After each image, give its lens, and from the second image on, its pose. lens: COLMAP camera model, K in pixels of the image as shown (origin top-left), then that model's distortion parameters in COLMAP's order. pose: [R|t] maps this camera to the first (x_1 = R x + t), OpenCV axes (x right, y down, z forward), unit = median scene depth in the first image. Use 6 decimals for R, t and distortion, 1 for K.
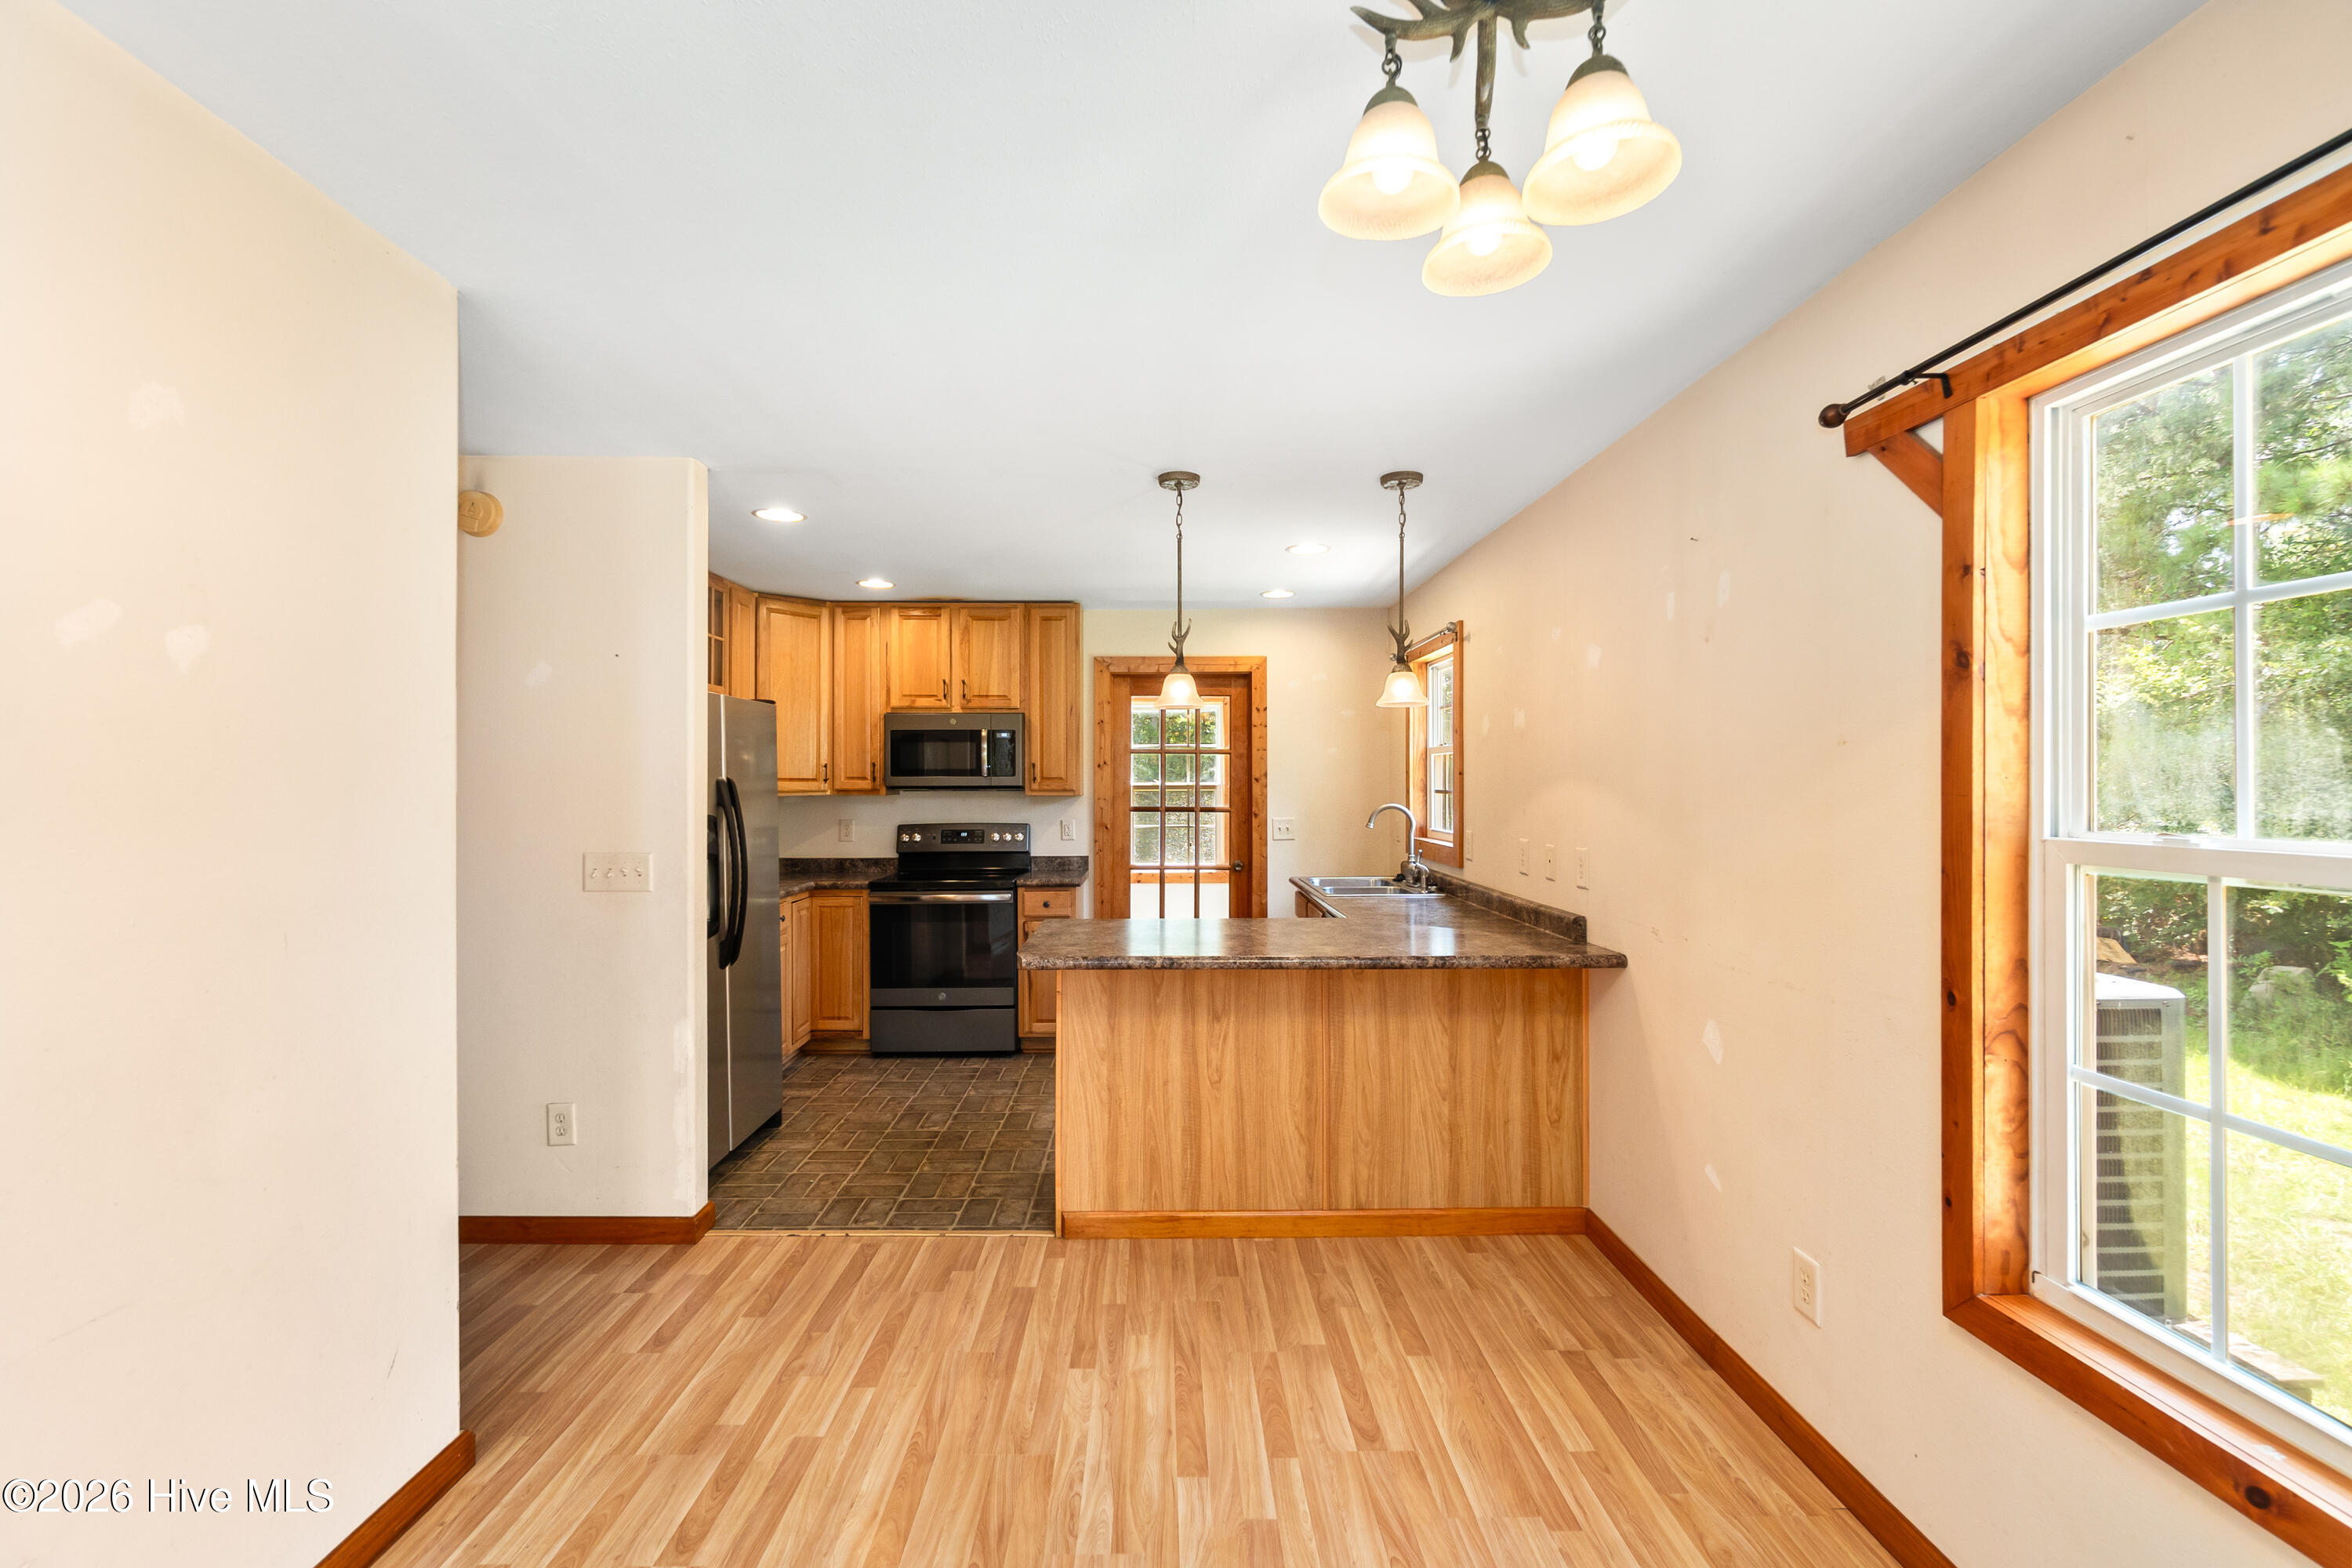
lens RADIAL K [[1005.2, 0, 1165.0], [0, 1005.2, 772.5], [0, 0, 1]] dist [-0.009855, 0.004309]
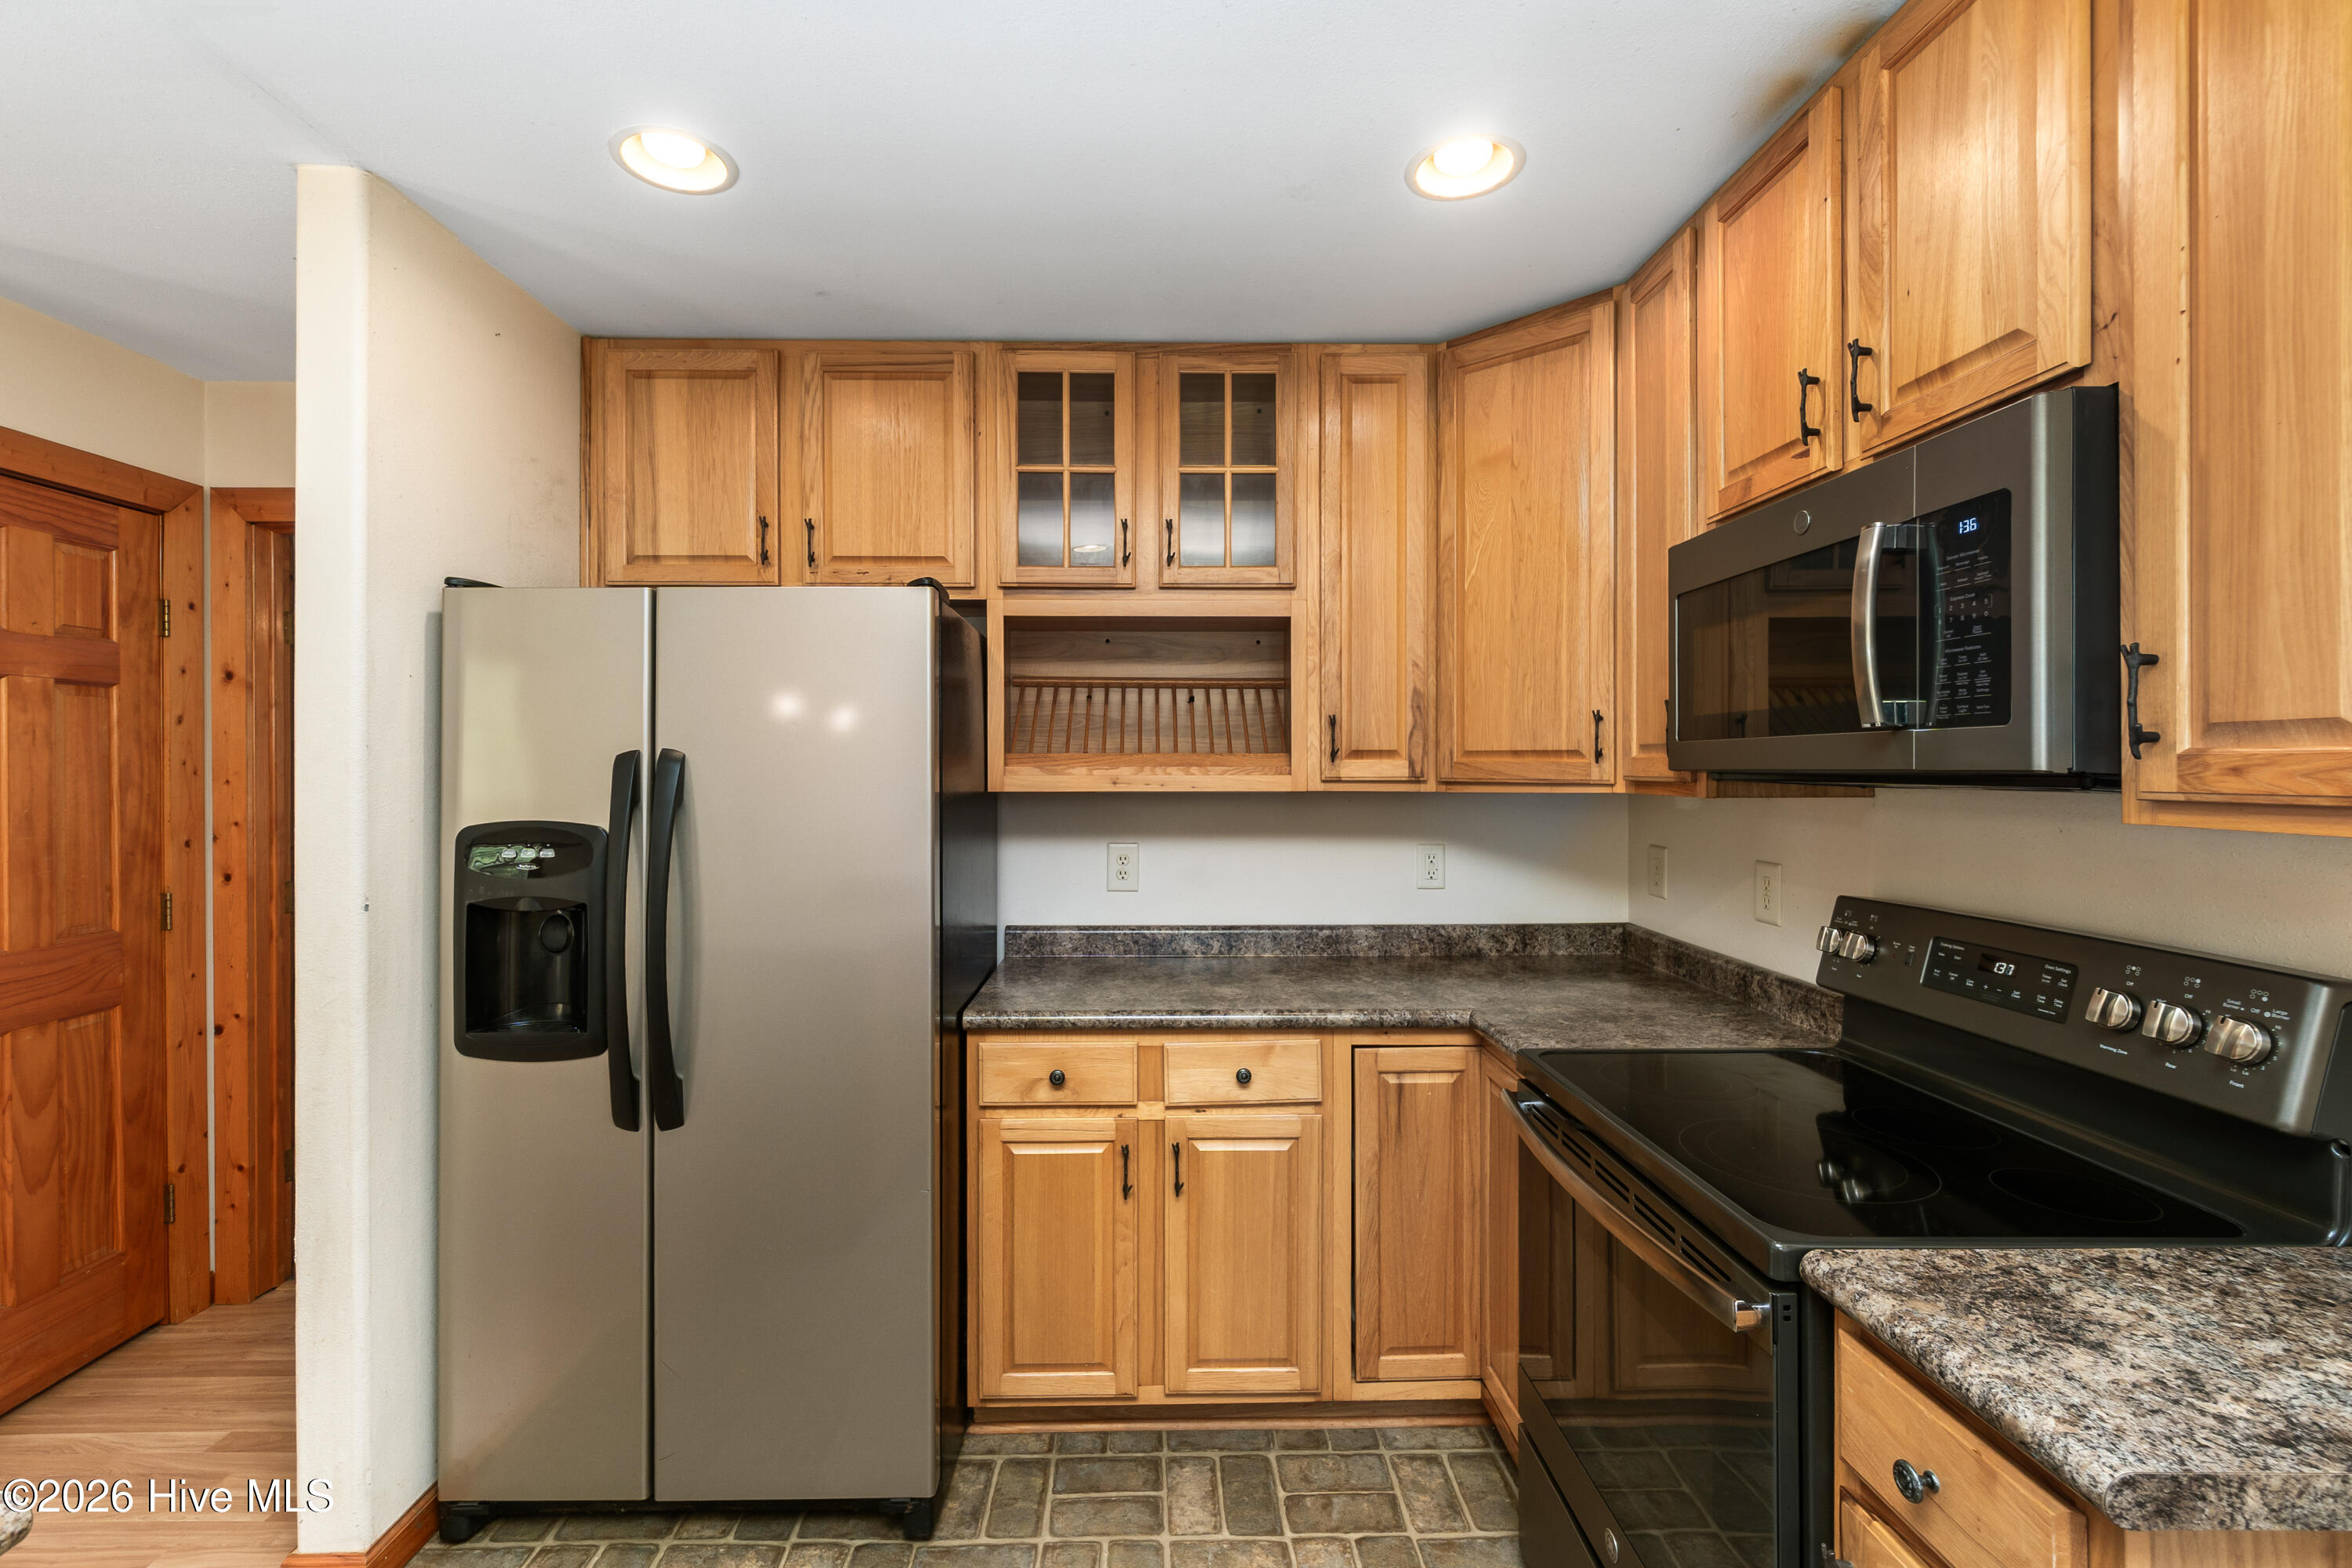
lens RADIAL K [[1005.2, 0, 1165.0], [0, 1005.2, 772.5], [0, 0, 1]] dist [-0.009855, 0.004309]
pose [[0.007690, 0.004702, -0.999959, 0.043589], [0.012618, 0.999909, 0.004799, 0.010329], [0.999891, -0.012654, 0.007630, 0.824760]]
